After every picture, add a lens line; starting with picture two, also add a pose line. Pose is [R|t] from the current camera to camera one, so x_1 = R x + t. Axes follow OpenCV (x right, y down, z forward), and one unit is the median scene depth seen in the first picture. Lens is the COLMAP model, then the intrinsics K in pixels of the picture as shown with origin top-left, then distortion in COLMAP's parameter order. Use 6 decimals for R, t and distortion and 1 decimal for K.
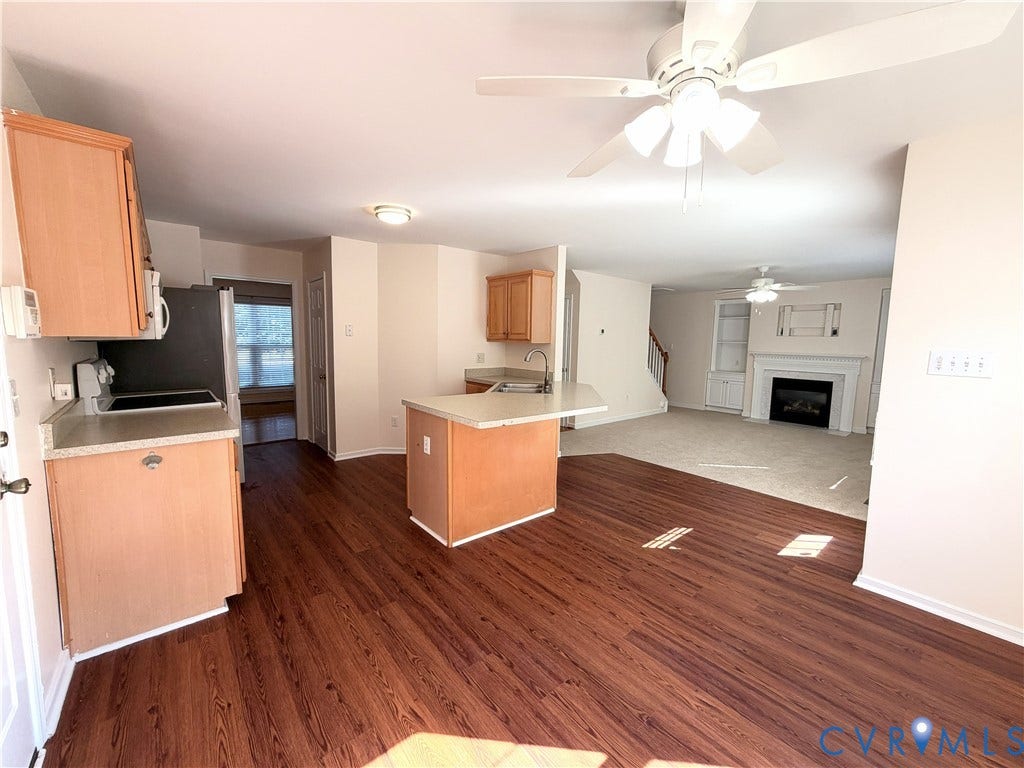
lens RADIAL K [[406.4, 0, 508.4], [0, 406.4, 382.1], [0, 0, 1]] dist [0.001581, 0.000245]
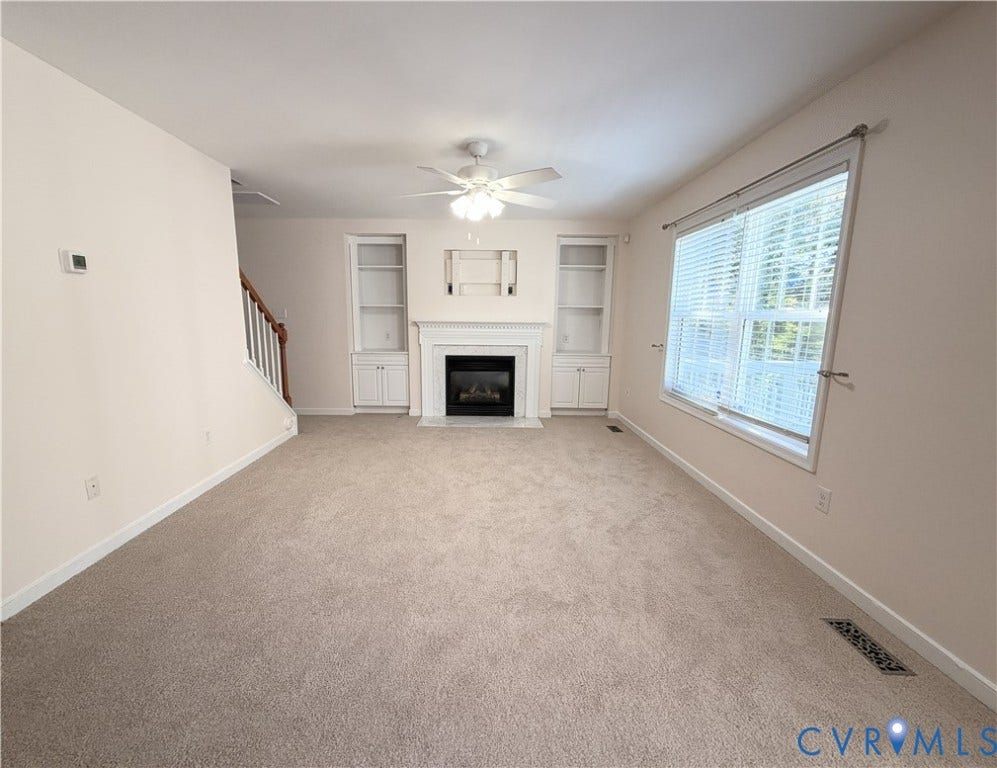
lens RADIAL K [[406.7, 0, 483.2], [0, 406.7, 385.5], [0, 0, 1]] dist [-0.001004, -0.000103]
pose [[0.639936, -0.145224, 0.754580, 0.162247], [0.085504, 0.989338, 0.117892, -0.037688], [-0.763656, -0.010924, 0.645531, 0.505979]]
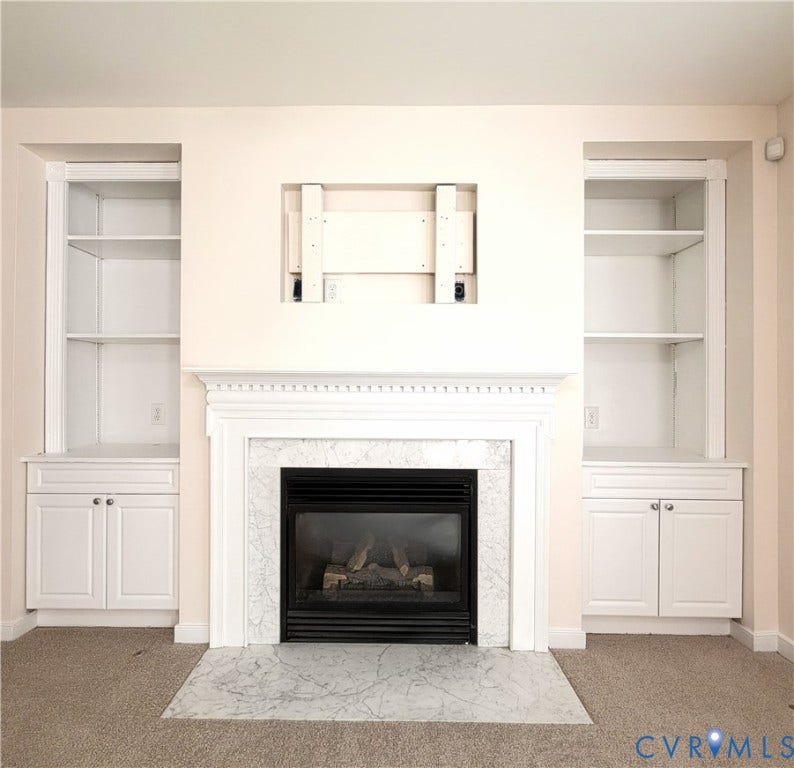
lens RADIAL K [[571.1, 0, 397.0], [0, 571.1, 384.0], [0, 0, 1]] dist [-0.000443, -0.000227]
pose [[0.642943, -0.017012, 0.765725, 0.434532], [0.088500, 0.994707, -0.052211, -0.038410], [-0.760783, 0.101335, 0.641046, 0.724160]]
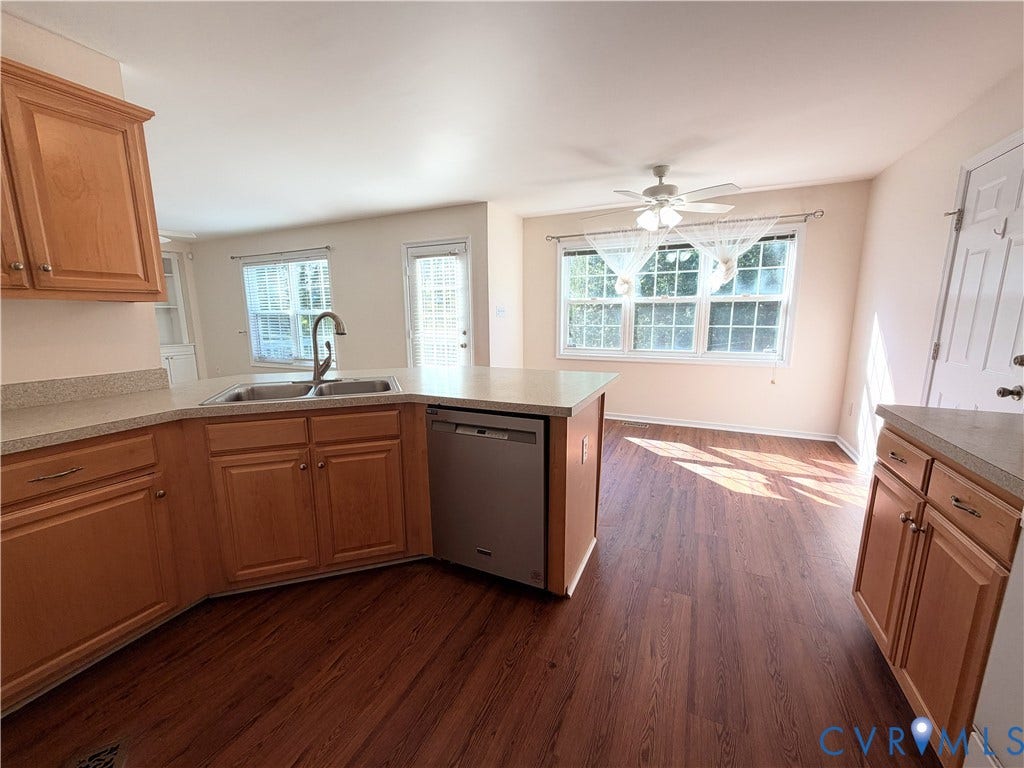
lens RADIAL K [[406.4, 0, 508.4], [0, 406.4, 382.1], [0, 0, 1]] dist [0.001581, 0.000245]
pose [[-0.420106, -0.170099, 0.891391, -0.284857], [0.090352, 0.969555, 0.227597, -0.048282], [-0.902966, 0.176154, -0.391947, 0.525902]]
